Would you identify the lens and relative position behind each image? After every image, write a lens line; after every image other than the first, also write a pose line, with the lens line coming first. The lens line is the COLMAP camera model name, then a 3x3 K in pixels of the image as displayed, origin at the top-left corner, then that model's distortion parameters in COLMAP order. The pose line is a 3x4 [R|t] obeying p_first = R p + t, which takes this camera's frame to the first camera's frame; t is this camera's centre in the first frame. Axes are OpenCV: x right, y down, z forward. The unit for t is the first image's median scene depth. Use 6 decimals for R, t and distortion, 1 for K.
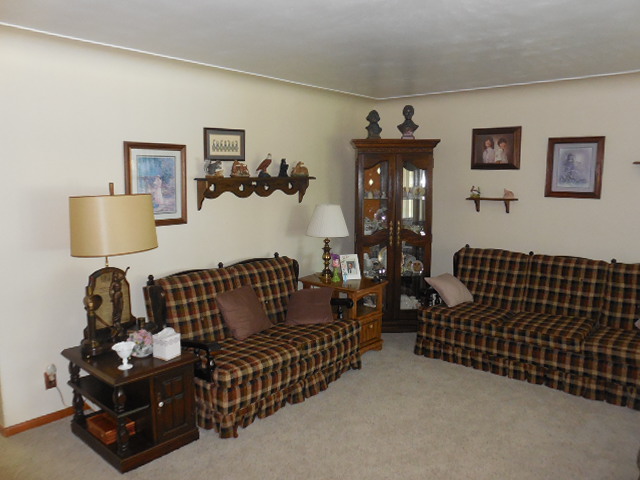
lens RADIAL K [[494.7, 0, 320.0], [0, 494.7, 240.0], [0, 0, 1]] dist [-0.099102, 0.109563]
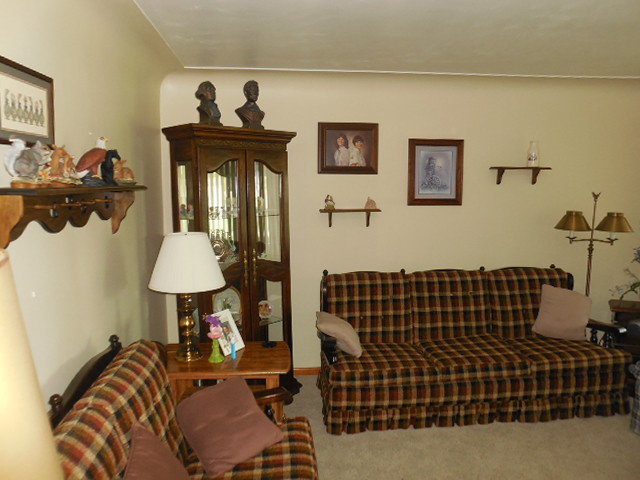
lens RADIAL K [[494.7, 0, 320.0], [0, 494.7, 240.0], [0, 0, 1]] dist [-0.099102, 0.109563]
pose [[0.688573, -0.084011, 0.720284, -0.295918], [0.097344, 0.994985, 0.022992, -0.062814], [-0.718603, 0.054284, 0.693298, 0.504754]]
